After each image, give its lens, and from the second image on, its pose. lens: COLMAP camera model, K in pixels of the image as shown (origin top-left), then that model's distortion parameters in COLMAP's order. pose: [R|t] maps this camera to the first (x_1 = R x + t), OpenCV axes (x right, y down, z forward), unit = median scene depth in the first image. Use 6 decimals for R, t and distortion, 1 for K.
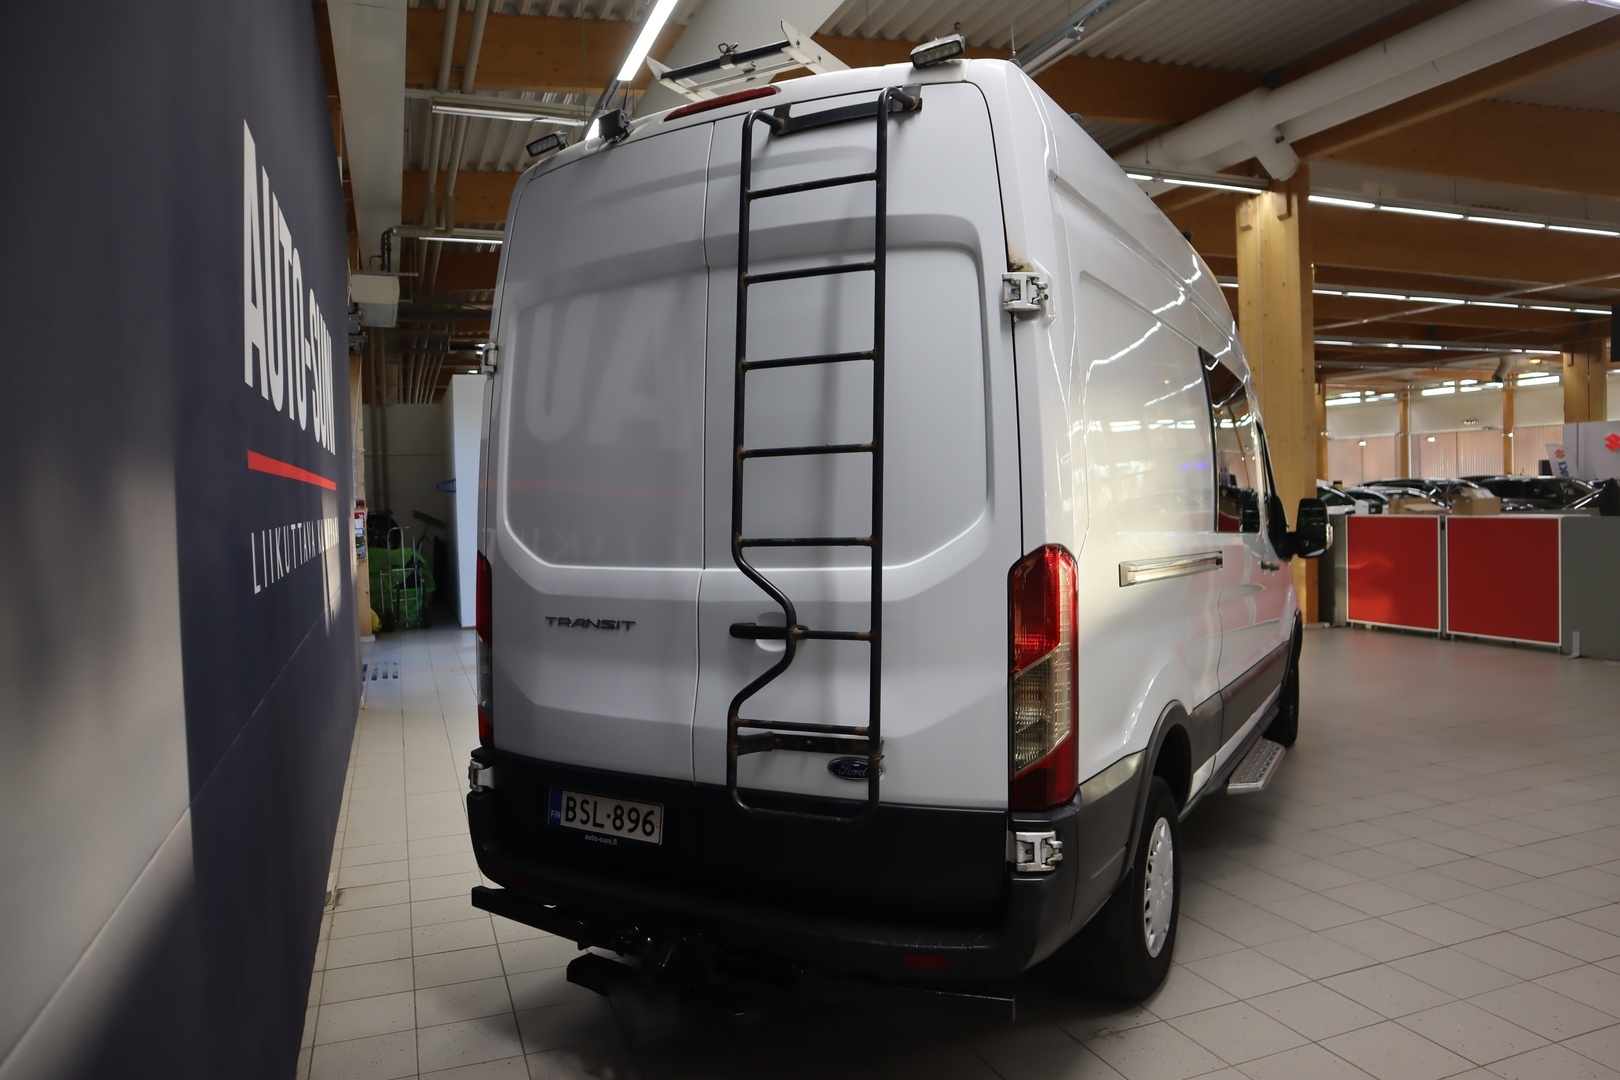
lens RADIAL K [[1128.7, 0, 813.3], [0, 1128.7, 538.6], [0, 0, 1]] dist [-0.123257, 0.080016]
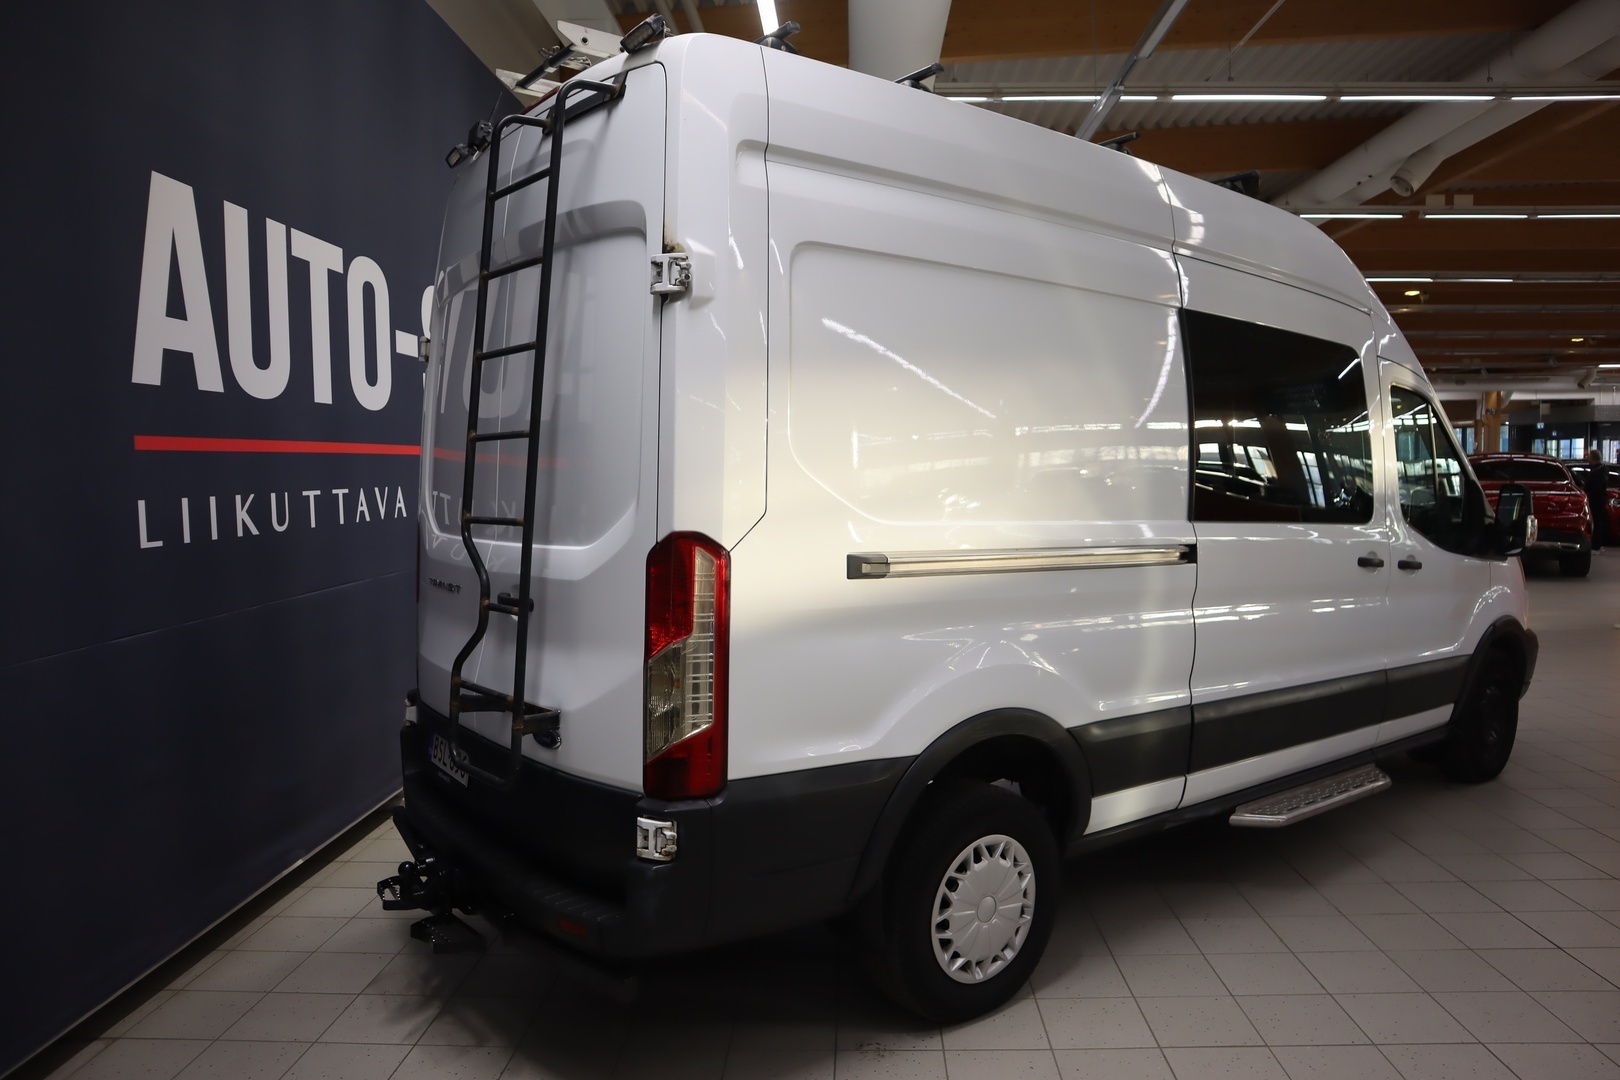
lens RADIAL K [[1128.7, 0, 813.3], [0, 1128.7, 538.6], [0, 0, 1]] dist [-0.123257, 0.080016]
pose [[0.919779, 0.039787, -0.390415, 0.606995], [-0.027314, 0.998925, 0.037451, -0.024898], [0.391486, -0.023783, 0.919877, 0.121902]]
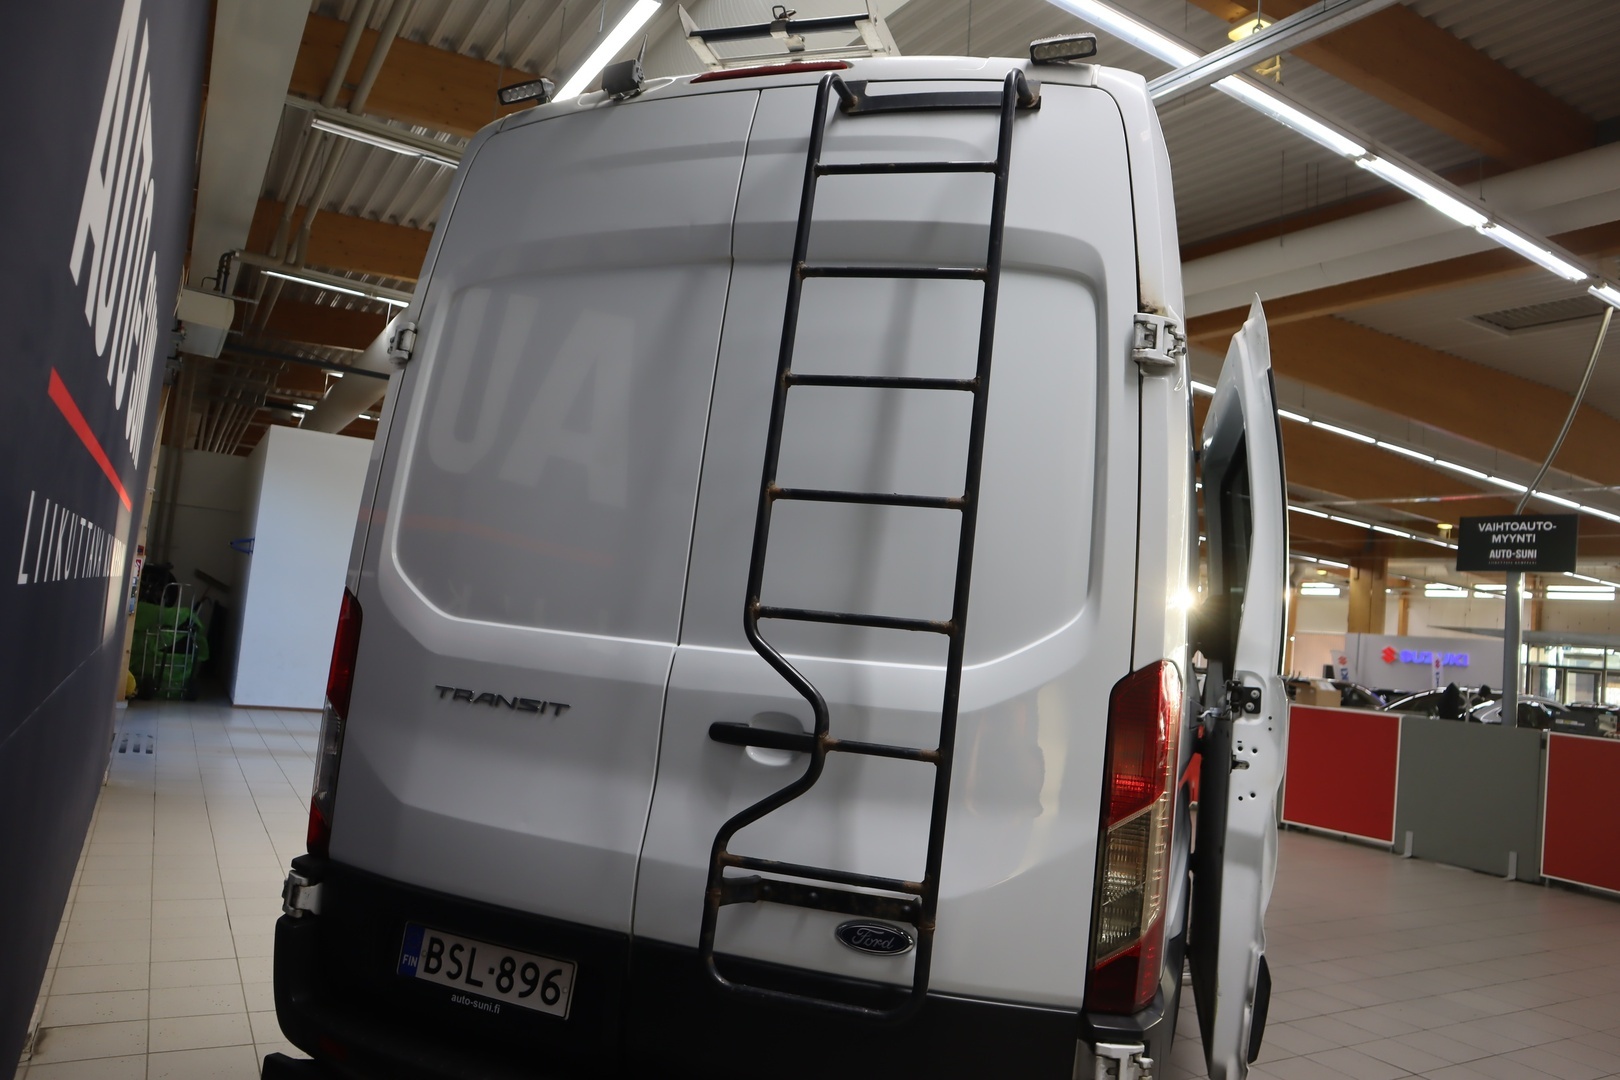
lens RADIAL K [[1128.7, 0, 813.3], [0, 1128.7, 538.6], [0, 0, 1]] dist [-0.123257, 0.080016]
pose [[0.976063, 0.137782, 0.168276, -0.143989], [-0.116556, 0.984623, -0.130122, 0.044015], [-0.183617, 0.107394, 0.977114, 0.248444]]
